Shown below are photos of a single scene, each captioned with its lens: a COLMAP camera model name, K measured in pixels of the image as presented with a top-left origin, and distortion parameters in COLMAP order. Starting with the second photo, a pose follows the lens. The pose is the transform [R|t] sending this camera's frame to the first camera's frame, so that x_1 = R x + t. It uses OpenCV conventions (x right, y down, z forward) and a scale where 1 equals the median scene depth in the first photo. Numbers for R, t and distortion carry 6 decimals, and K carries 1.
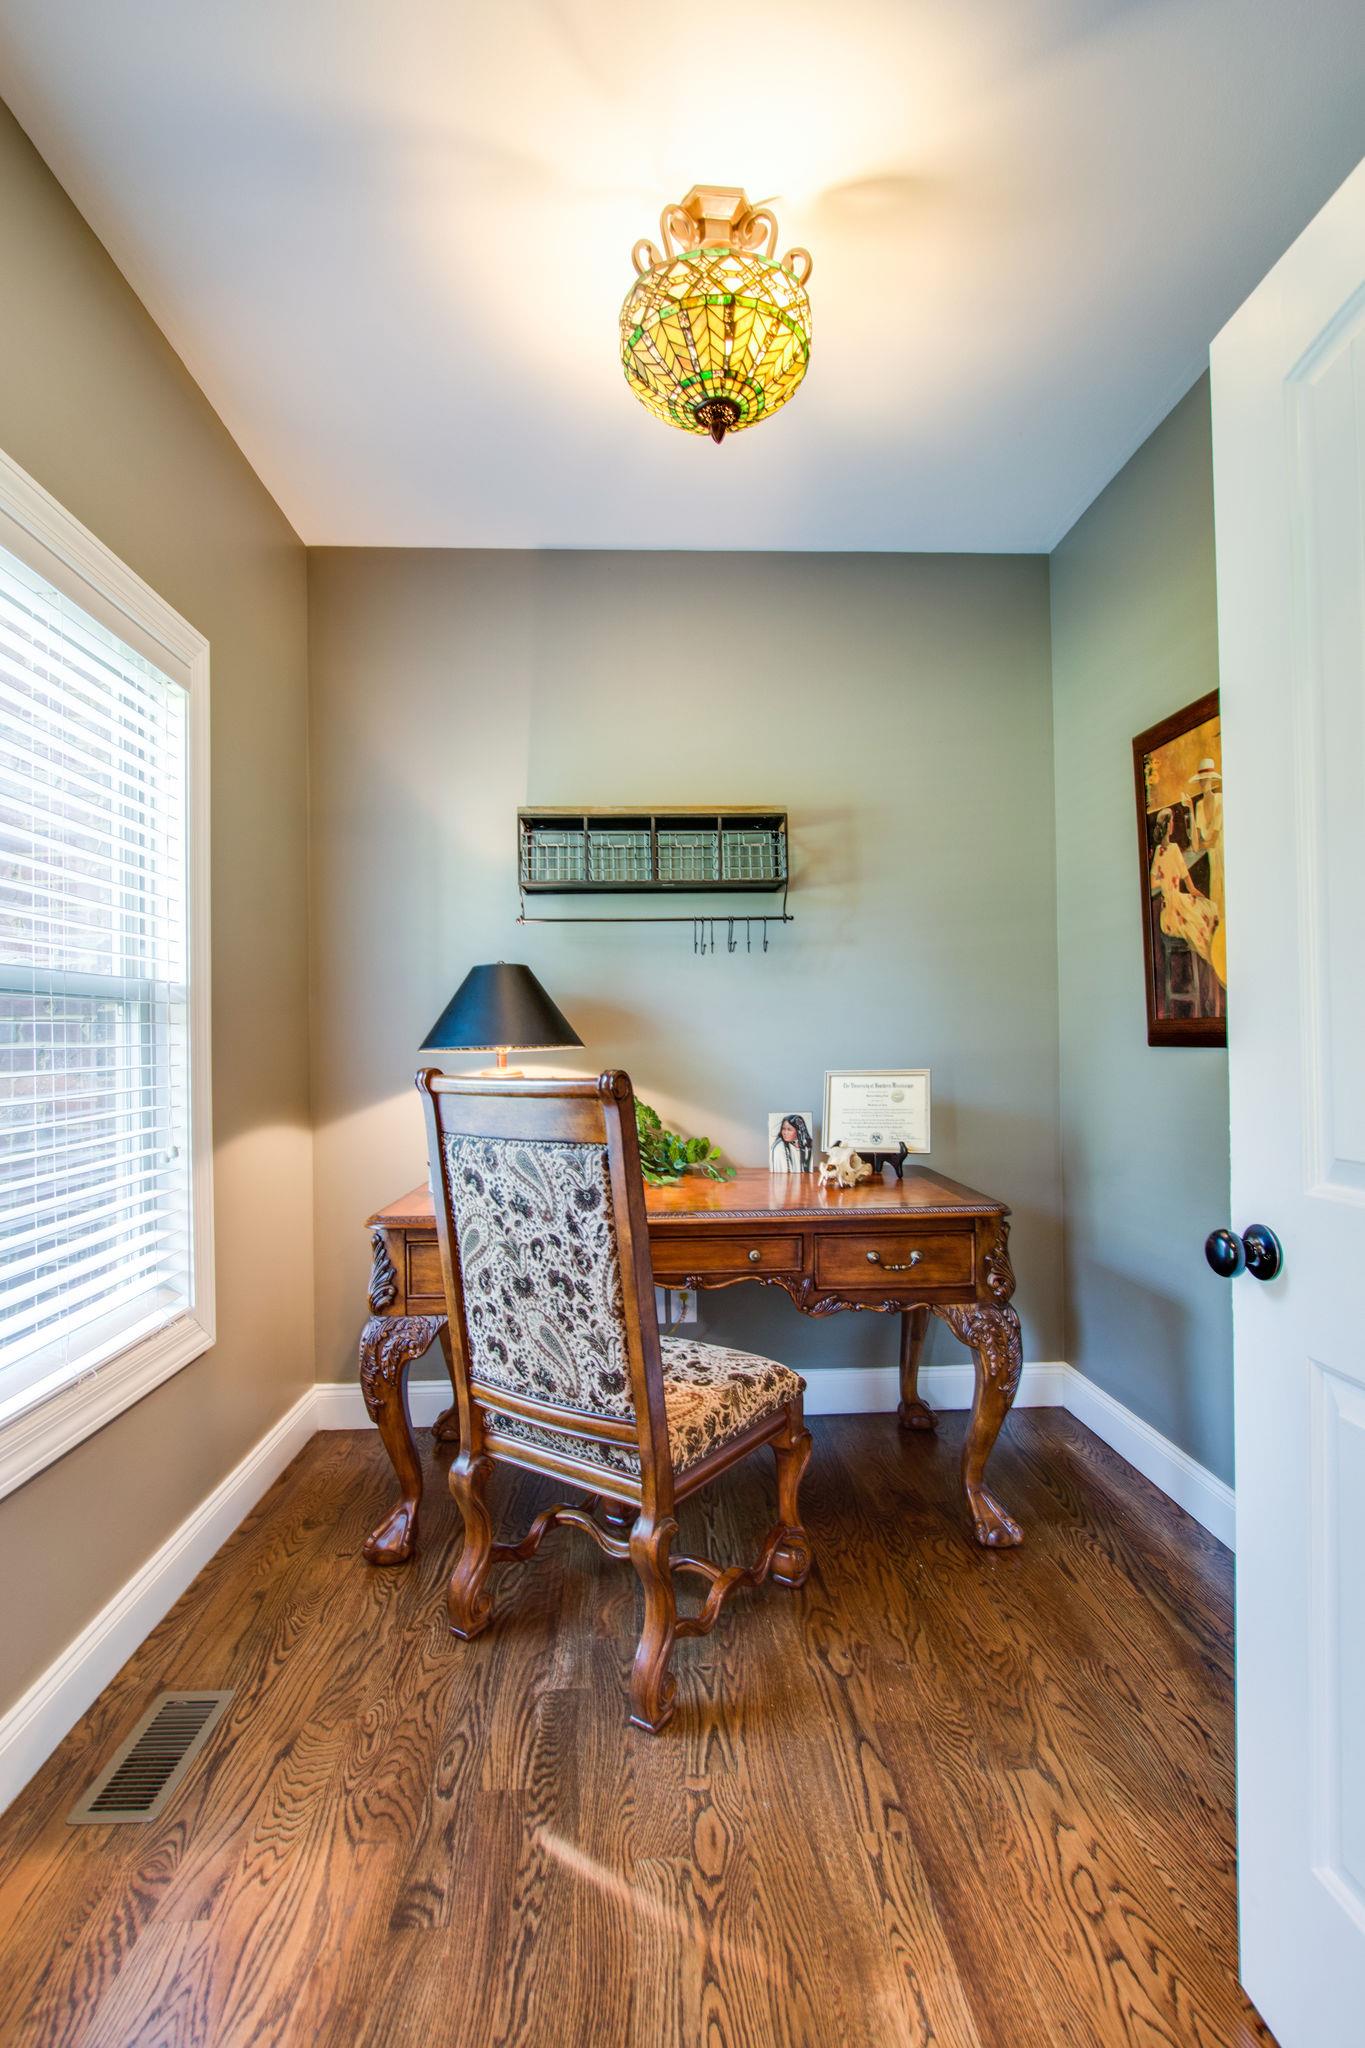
lens RADIAL K [[939.6, 0, 667.0], [0, 939.6, 1035.5], [0, 0, 1]] dist [-0.012653, 0.000468]
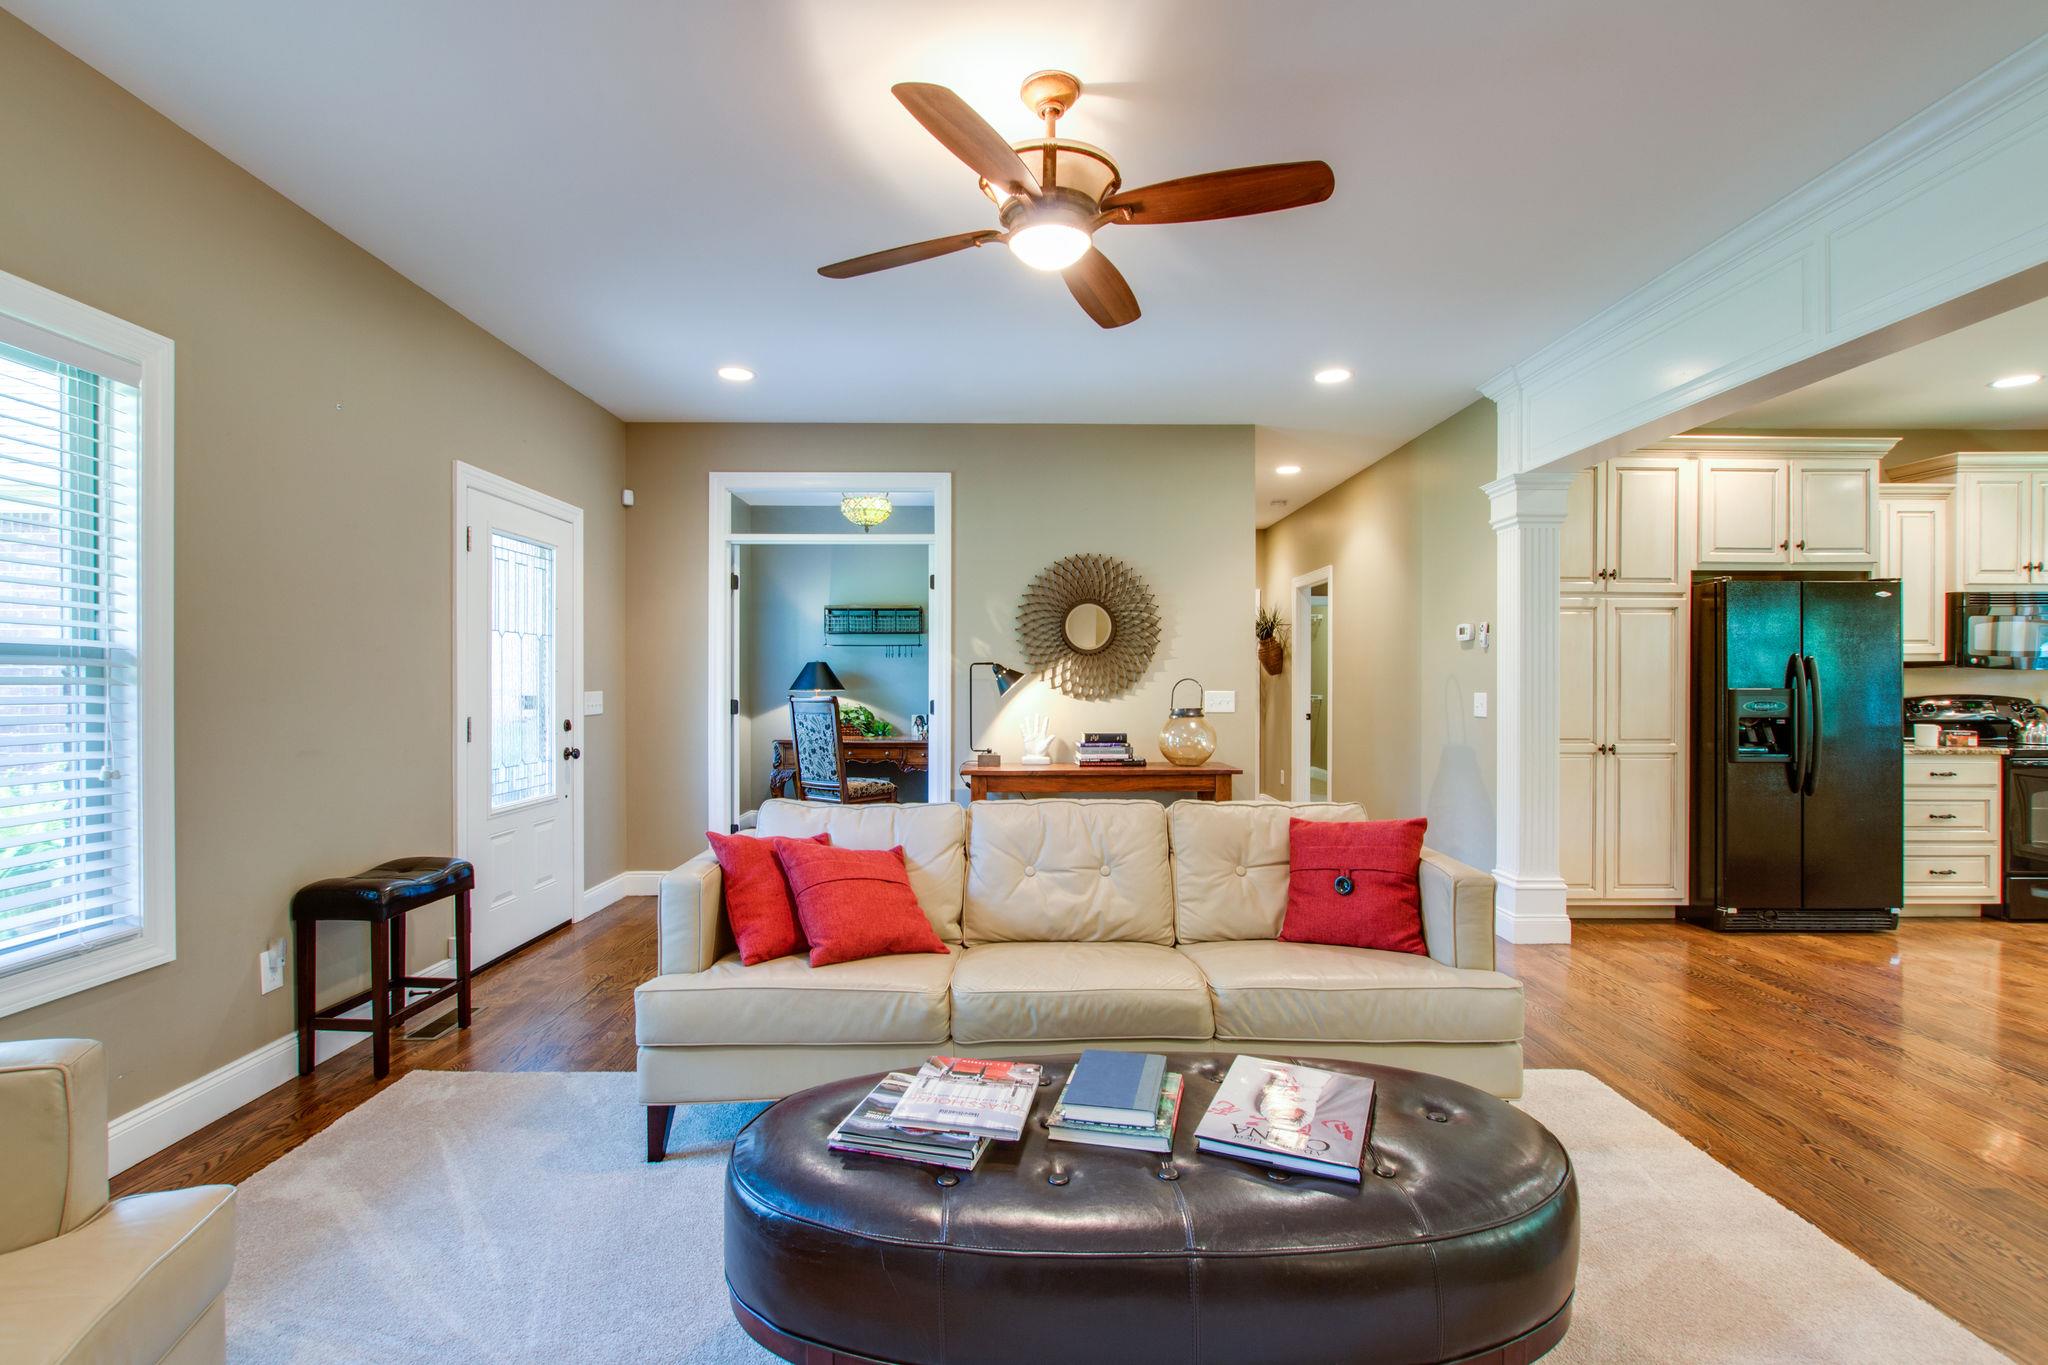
lens RADIAL K [[939.6, 0, 1026.4], [0, 939.6, 686.4], [0, 0, 1]] dist [-0.012653, 0.000468]
pose [[0.999615, 0.014088, -0.023890, 0.645491], [-0.013956, 0.999886, 0.005692, -0.028463], [0.023968, -0.005357, 0.999698, -2.261785]]
